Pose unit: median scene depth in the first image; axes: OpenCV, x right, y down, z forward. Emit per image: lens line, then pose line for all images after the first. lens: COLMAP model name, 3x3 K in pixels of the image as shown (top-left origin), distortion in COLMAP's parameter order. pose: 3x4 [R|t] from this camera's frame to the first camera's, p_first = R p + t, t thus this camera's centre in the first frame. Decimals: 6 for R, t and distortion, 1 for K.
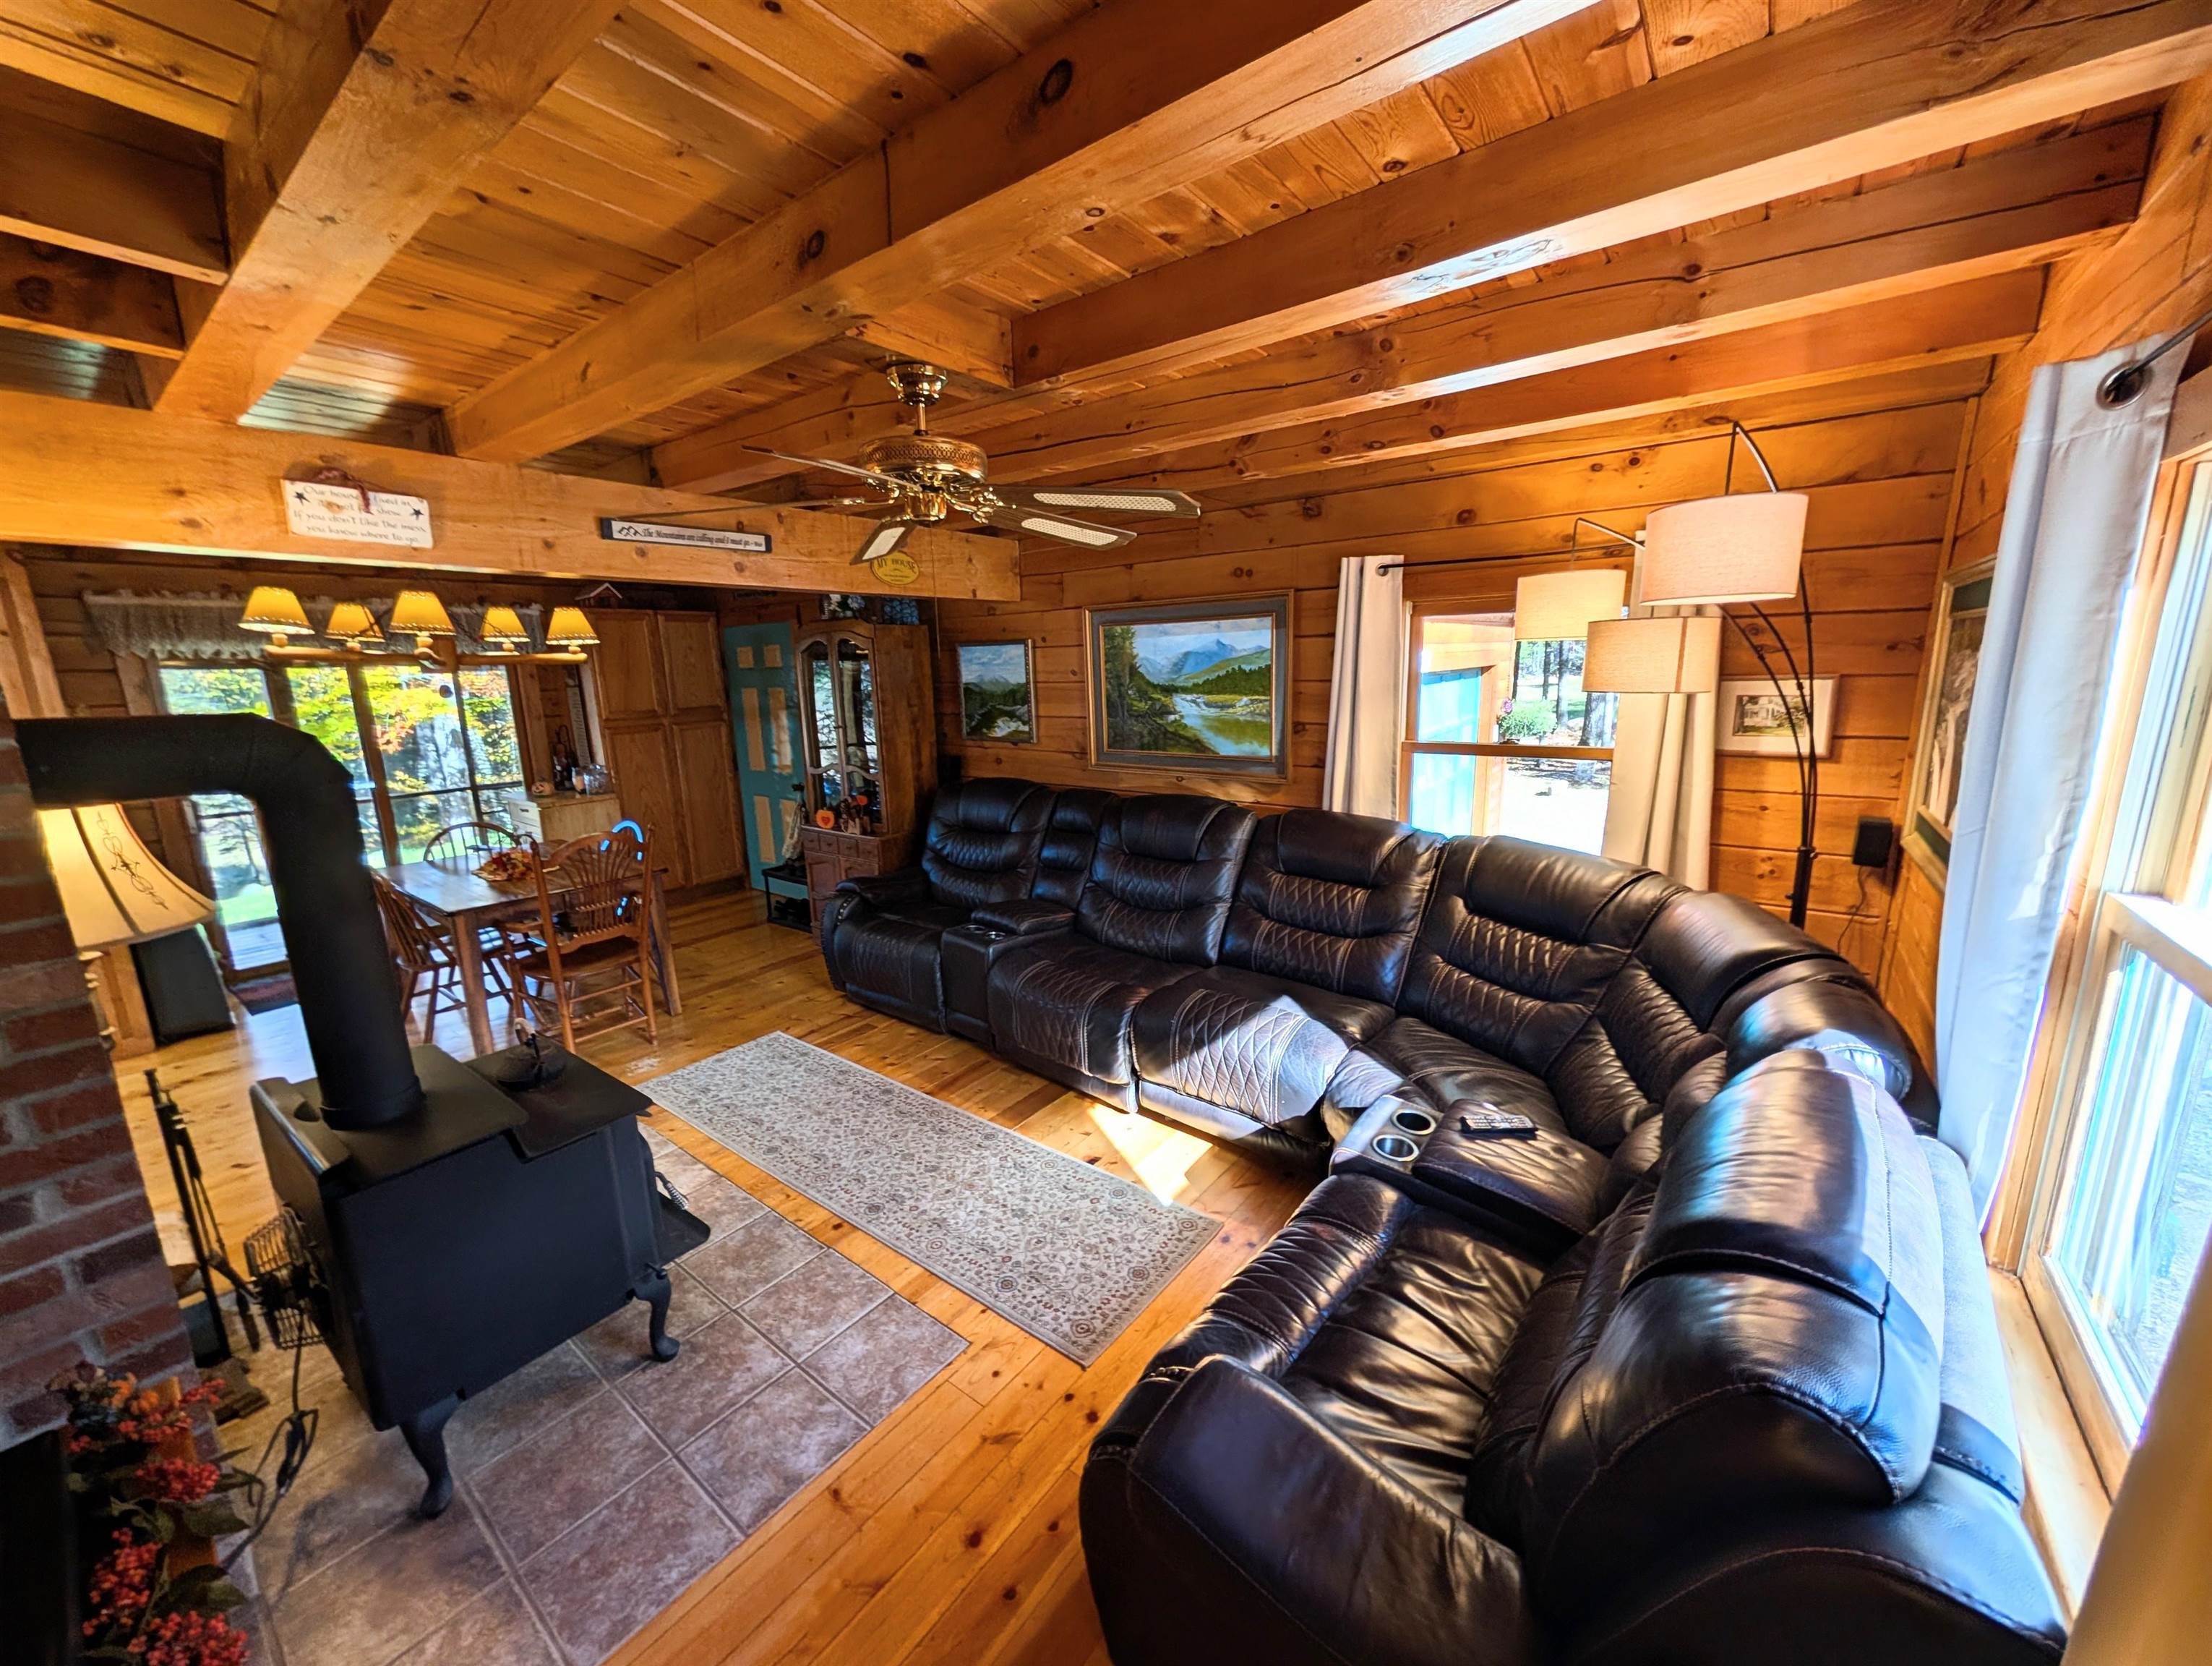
lens RADIAL K [[841.7, 0, 1102.5], [0, 841.7, 836.3], [0, 0, 1]] dist [-0.000634, 0.000439]
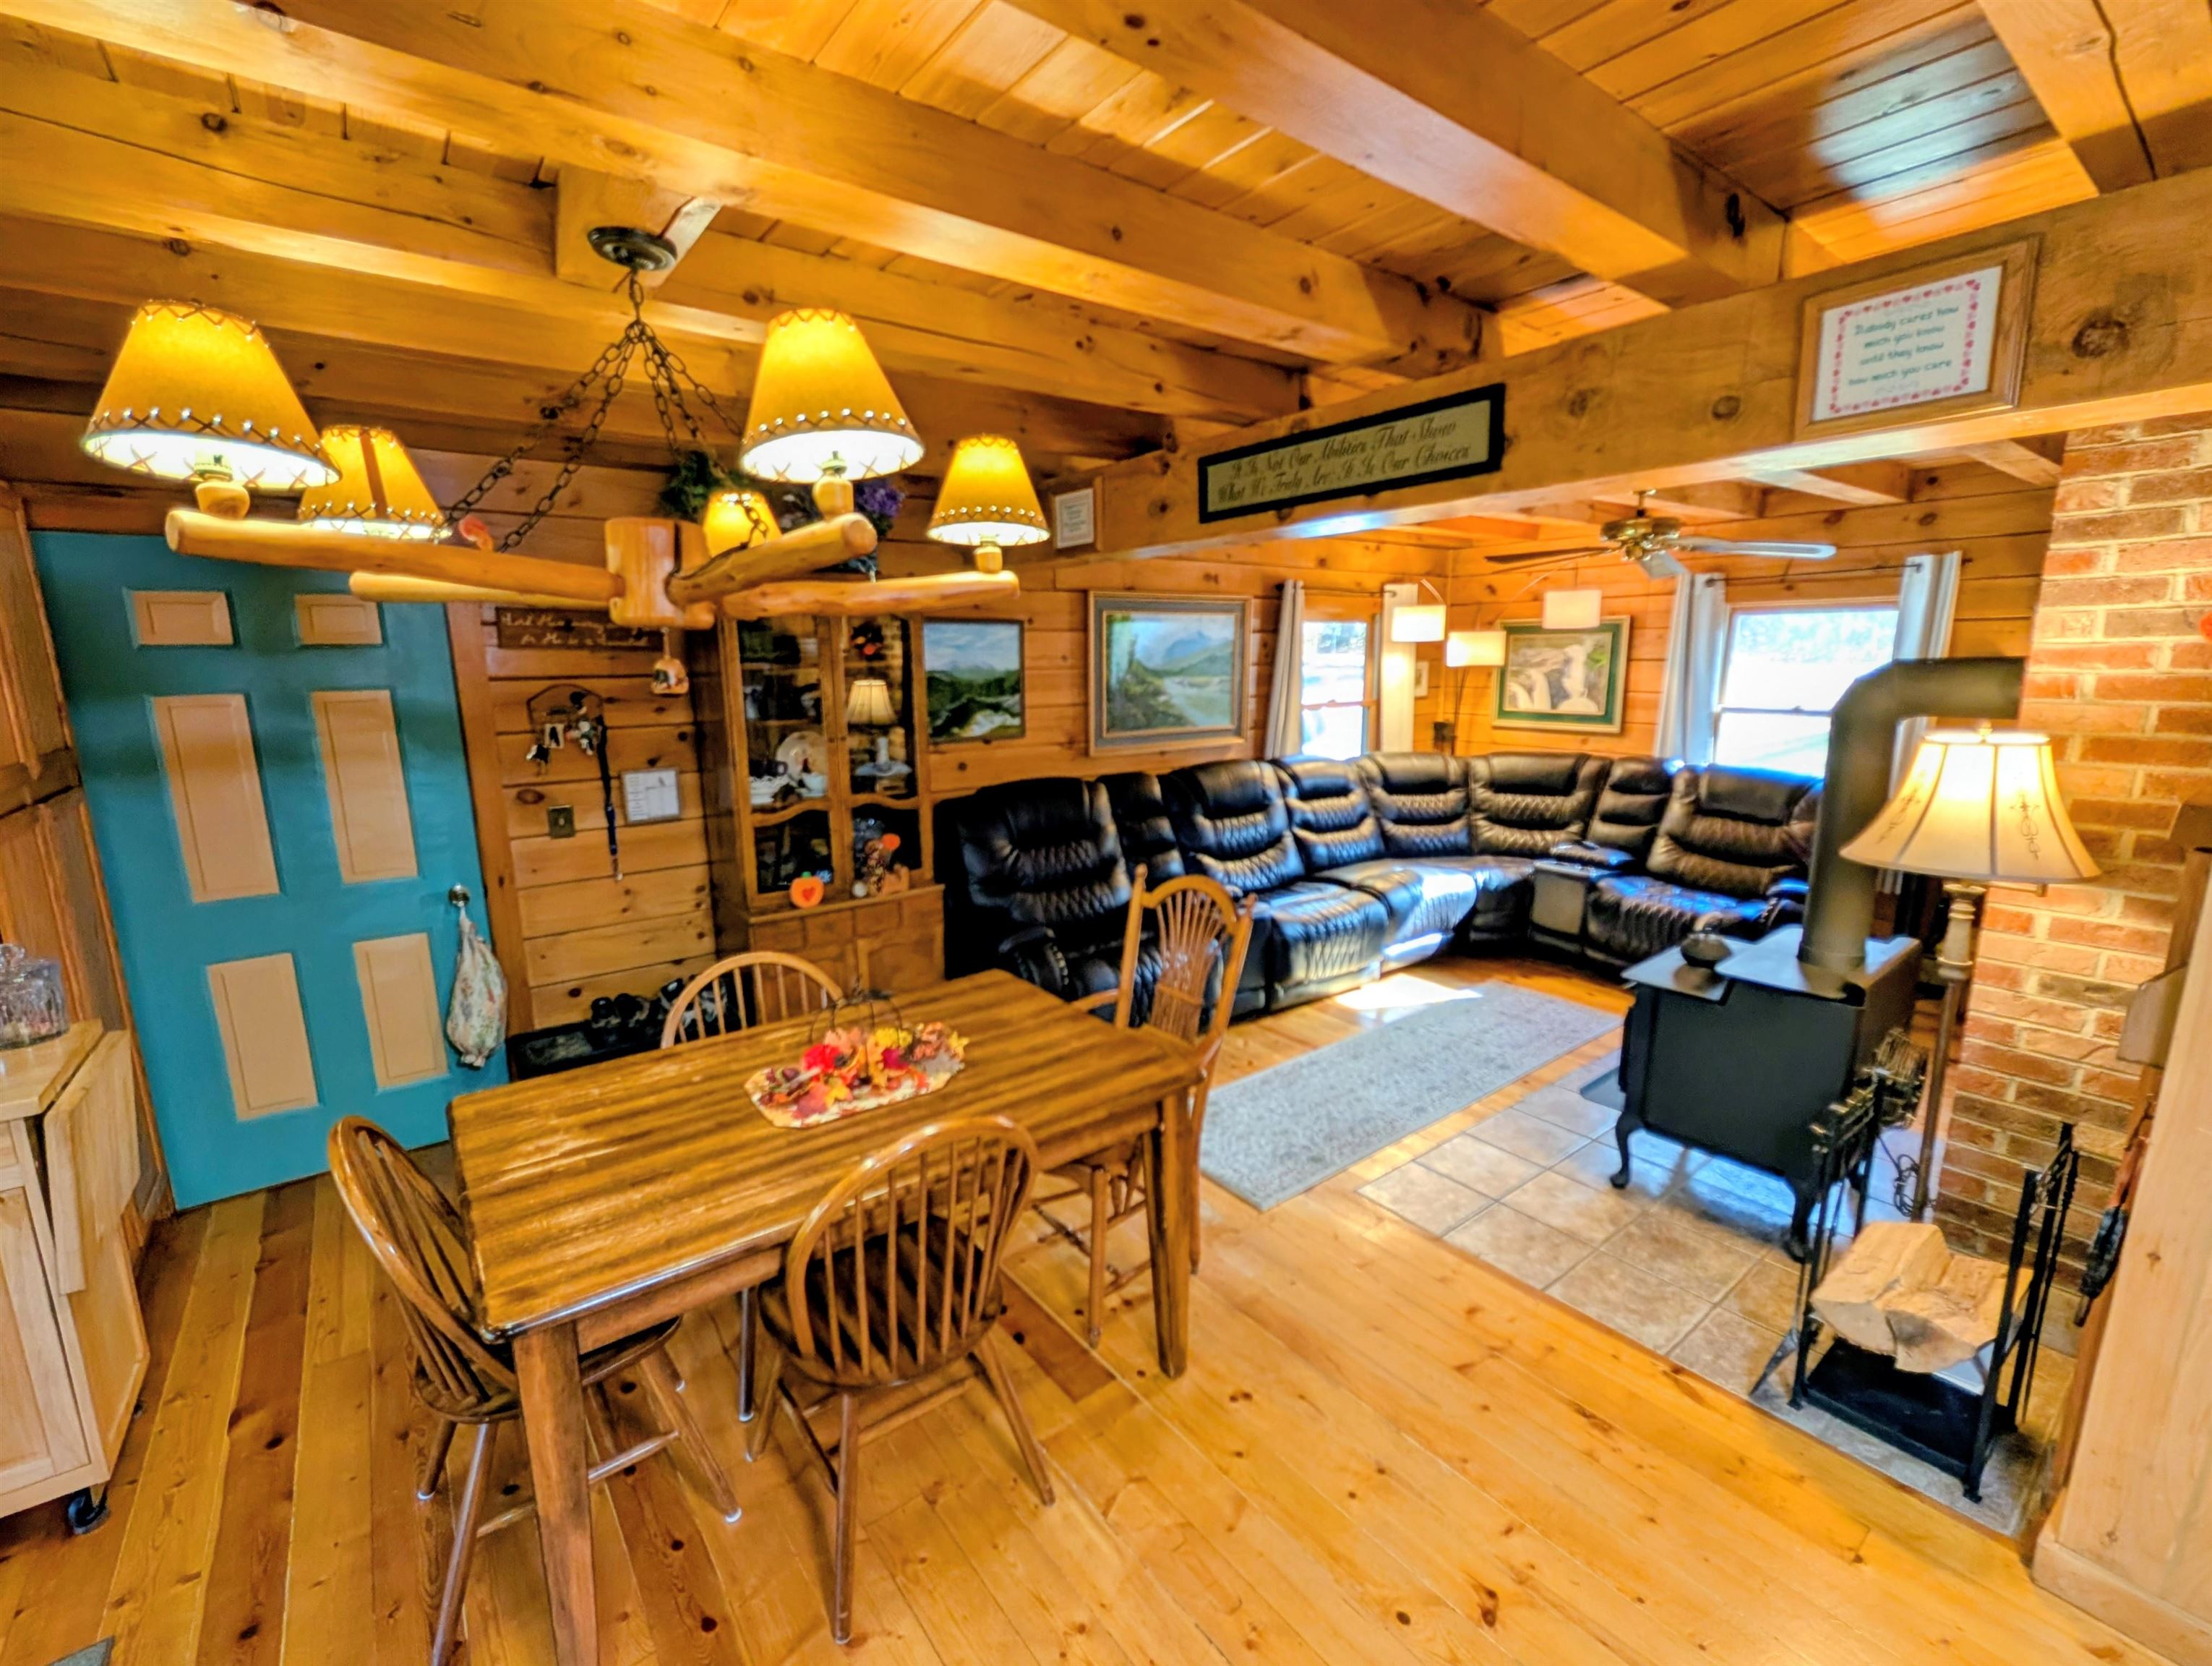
lens RADIAL K [[953.1, 0, 1106.0], [0, 953.1, 833.0], [0, 0, 1]] dist [0.000586, 0.000359]
pose [[0.262155, -0.155259, 0.952455, -1.073756], [0.202099, 0.973920, 0.103132, -0.103788], [-0.943626, 0.165454, 0.286695, 0.680869]]
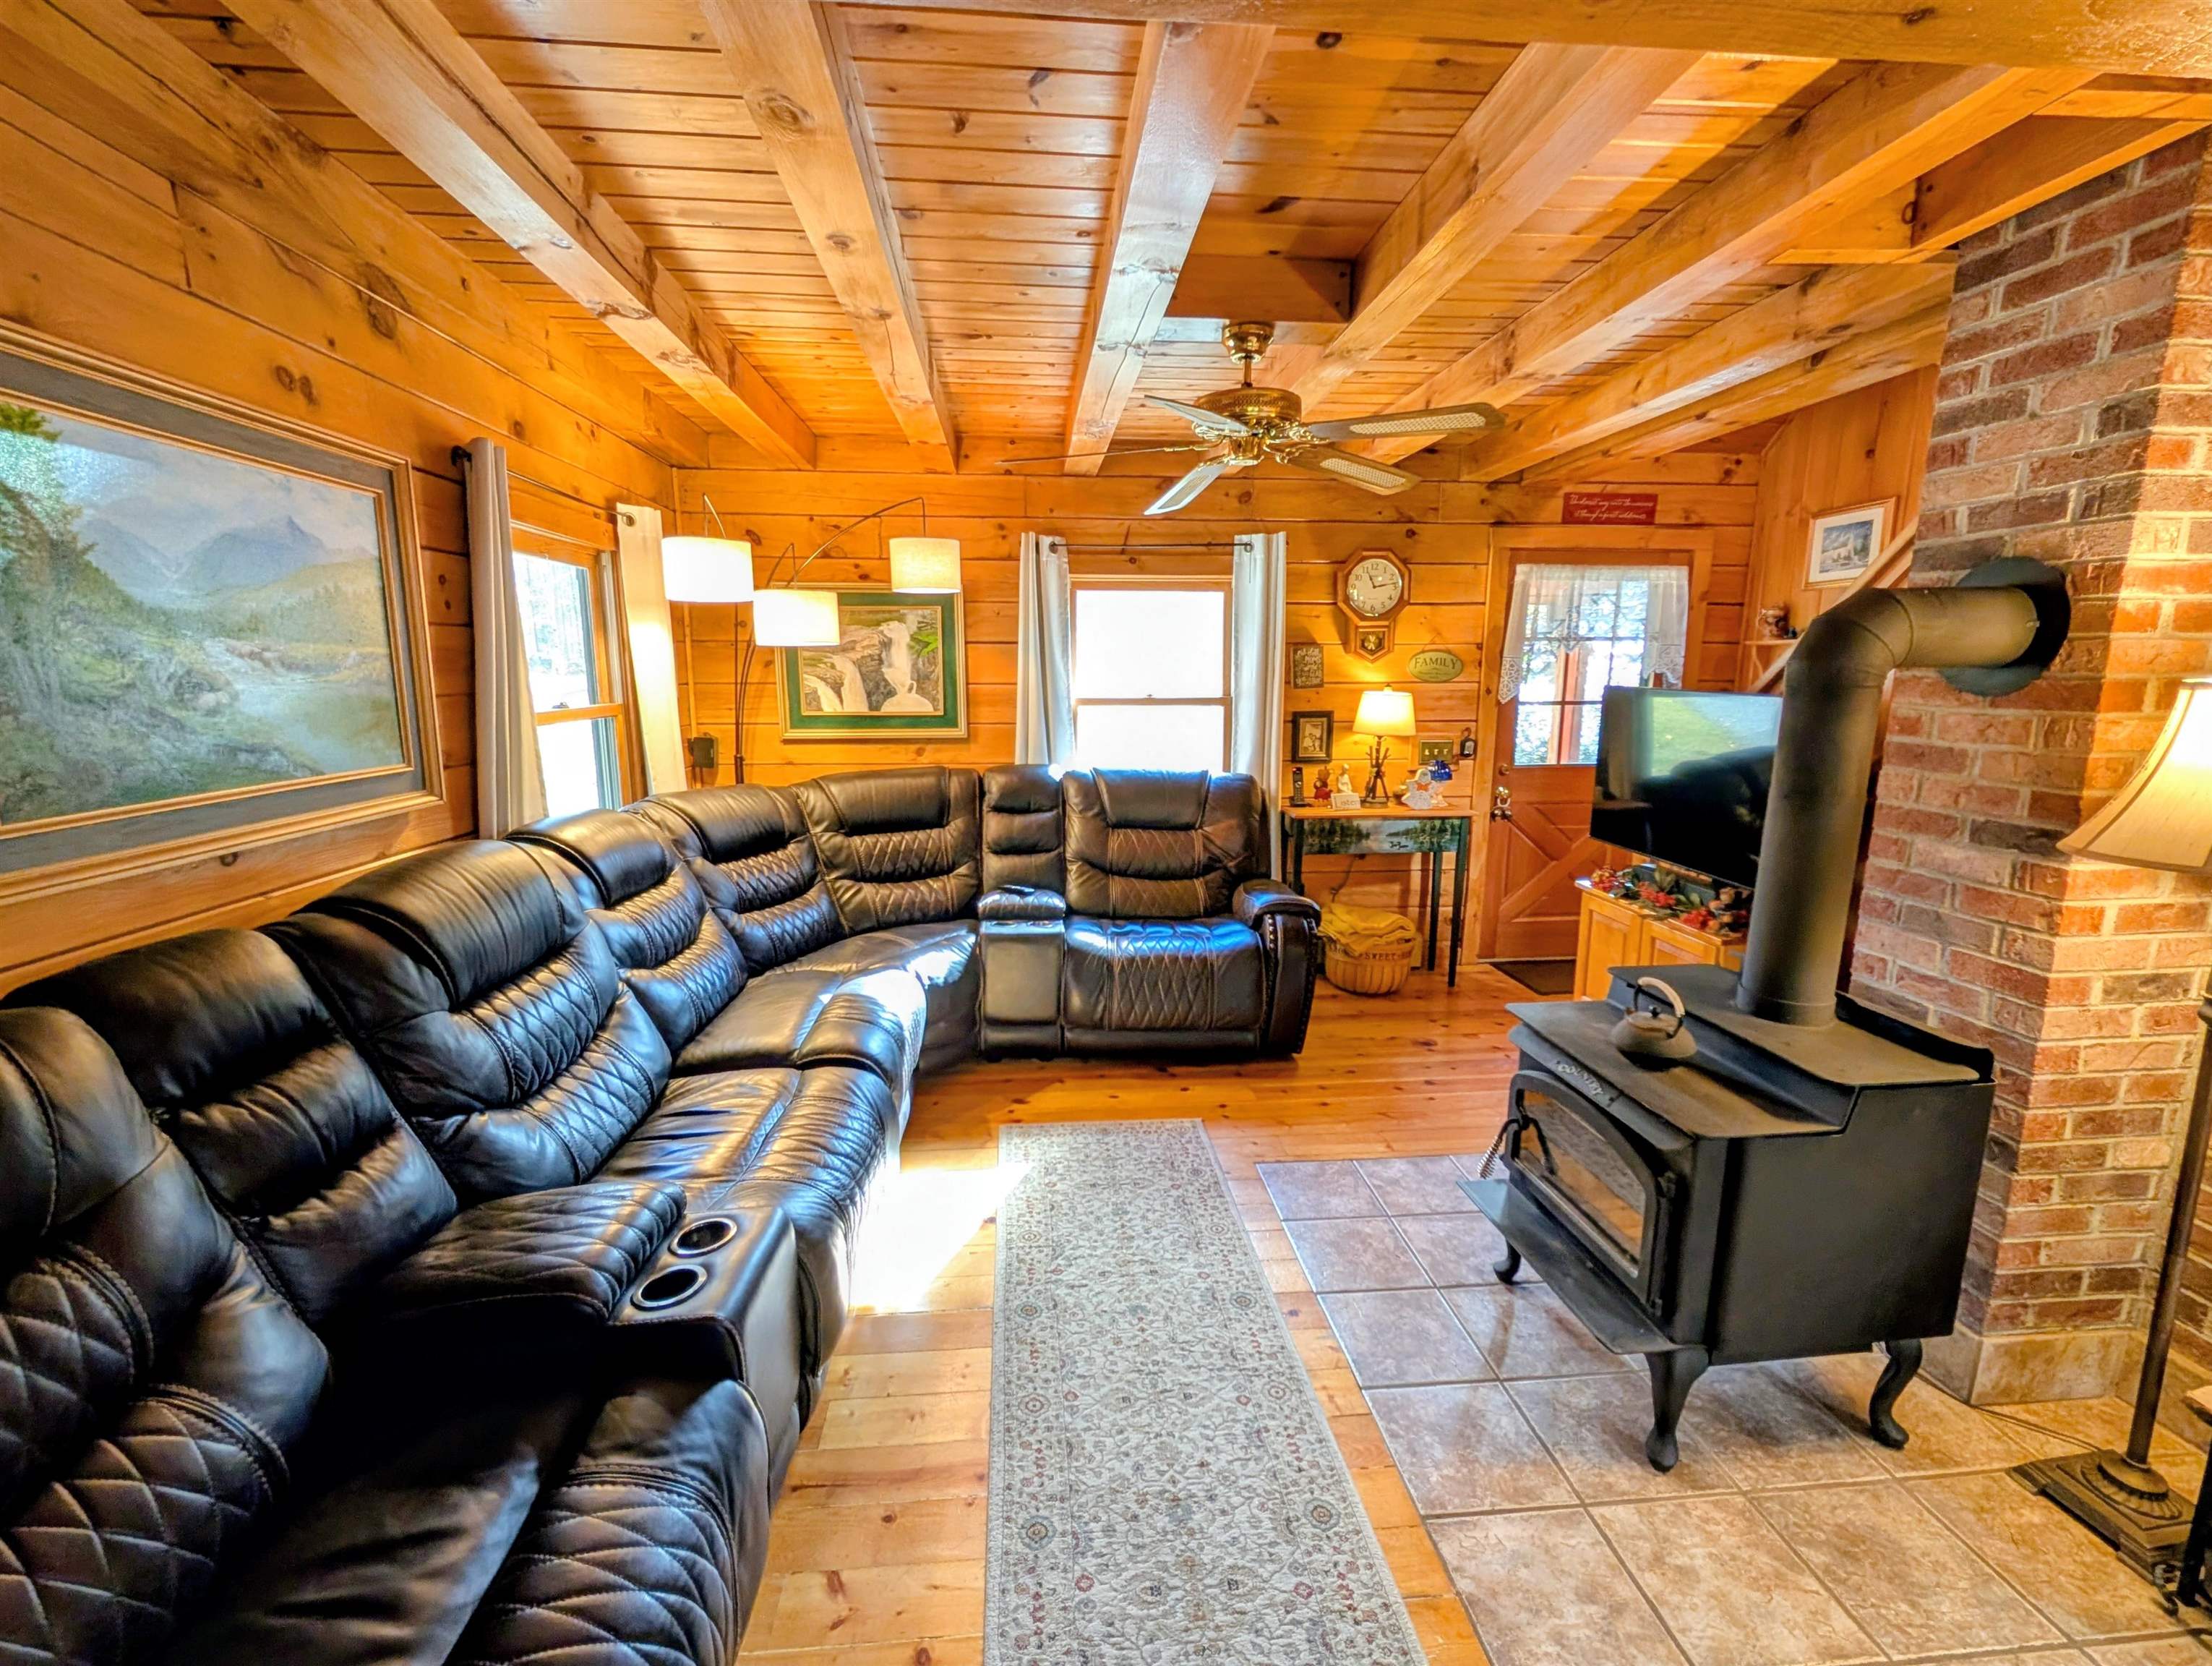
lens RADIAL K [[953.1, 0, 1106.0], [0, 953.1, 833.0], [0, 0, 1]] dist [0.000586, 0.000359]
pose [[-0.670262, -0.099605, 0.735410, -0.469402], [0.172079, 0.943085, 0.284568, -0.126396], [-0.721899, 0.317284, -0.614974, 0.913297]]
